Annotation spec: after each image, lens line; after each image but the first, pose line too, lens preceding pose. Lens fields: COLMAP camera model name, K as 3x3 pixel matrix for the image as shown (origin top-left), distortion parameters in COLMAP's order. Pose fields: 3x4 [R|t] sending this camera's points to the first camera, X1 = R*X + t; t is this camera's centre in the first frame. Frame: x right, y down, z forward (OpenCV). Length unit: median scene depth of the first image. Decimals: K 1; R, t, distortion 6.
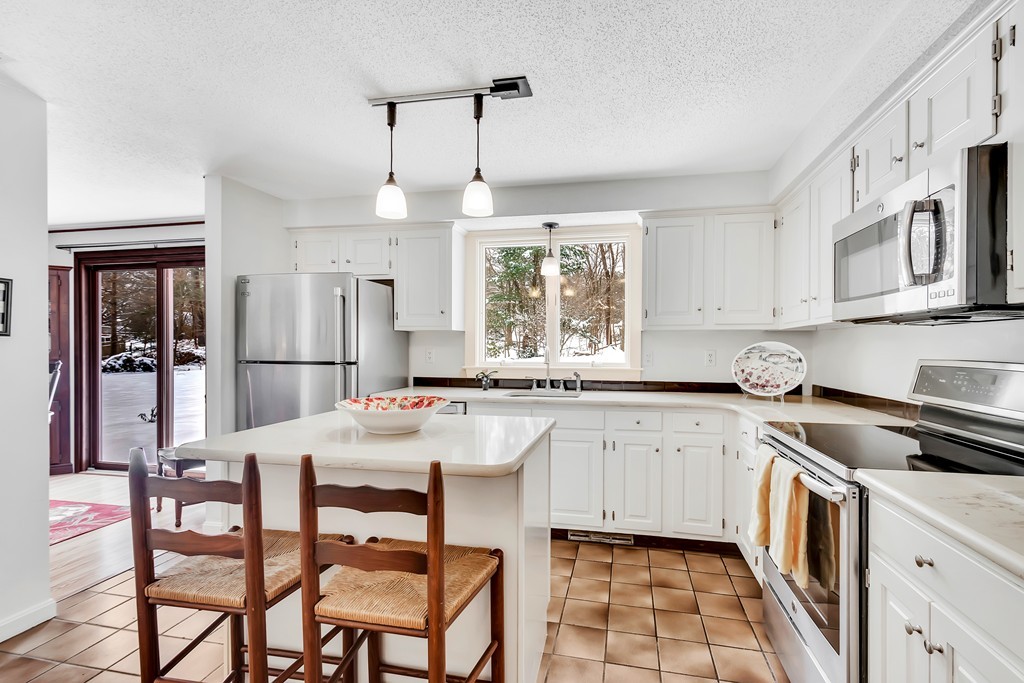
lens RADIAL K [[438.5, 0, 536.4], [0, 438.5, 346.3], [0, 0, 1]] dist [0.002378, -0.000182]
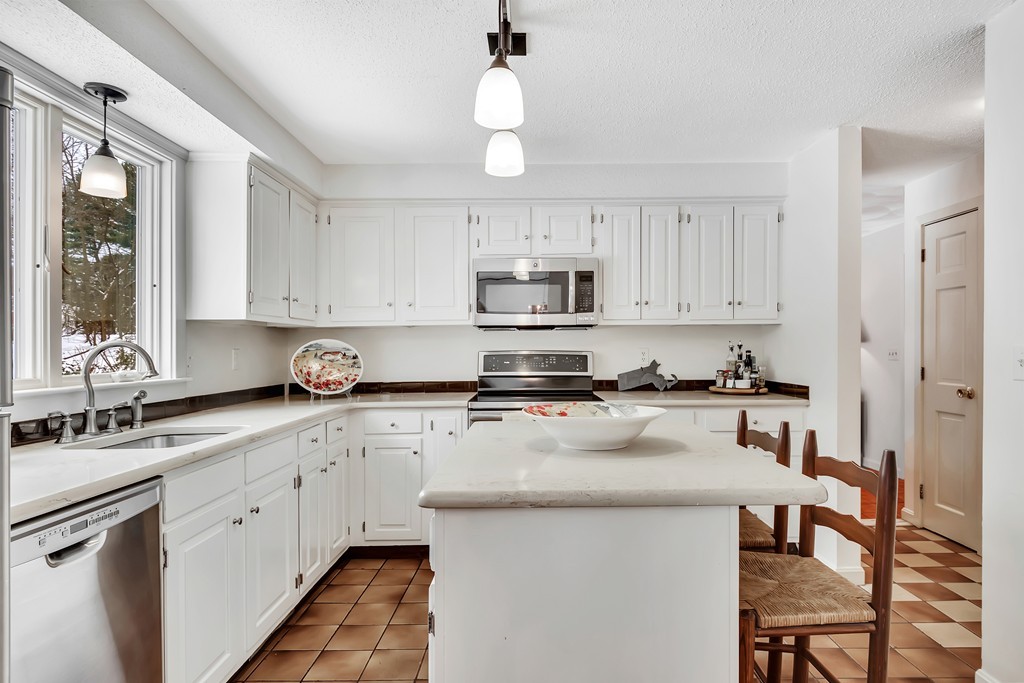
lens RADIAL K [[569.6, 0, 518.1], [0, 569.6, 345.1], [0, 0, 1]] dist [-0.002536, -0.002115]
pose [[-0.180914, 0.006600, 0.983477, -0.779009], [0.006422, 0.999964, -0.005529, 0.011960], [-0.983478, 0.005315, -0.180950, 0.787768]]
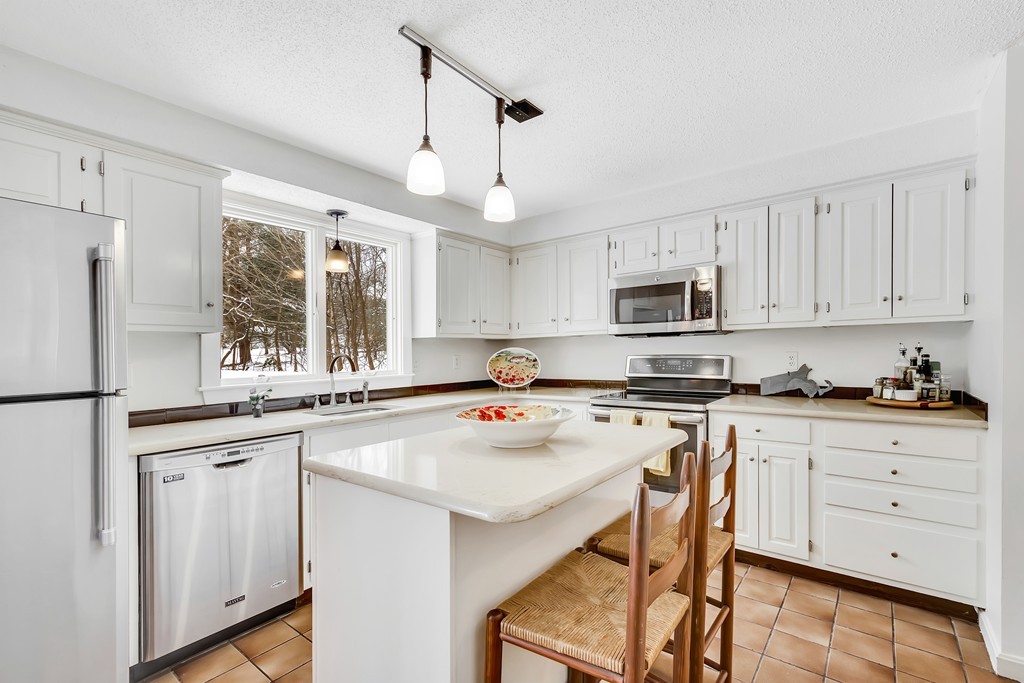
lens RADIAL K [[451.2, 0, 516.1], [0, 451.2, 352.4], [0, 0, 1]] dist [0.005443, -0.001142]
pose [[0.454868, -0.011649, 0.890483, -0.701271], [0.018615, 0.999820, 0.003571, -0.000624], [-0.890364, 0.014952, 0.455003, 0.341829]]
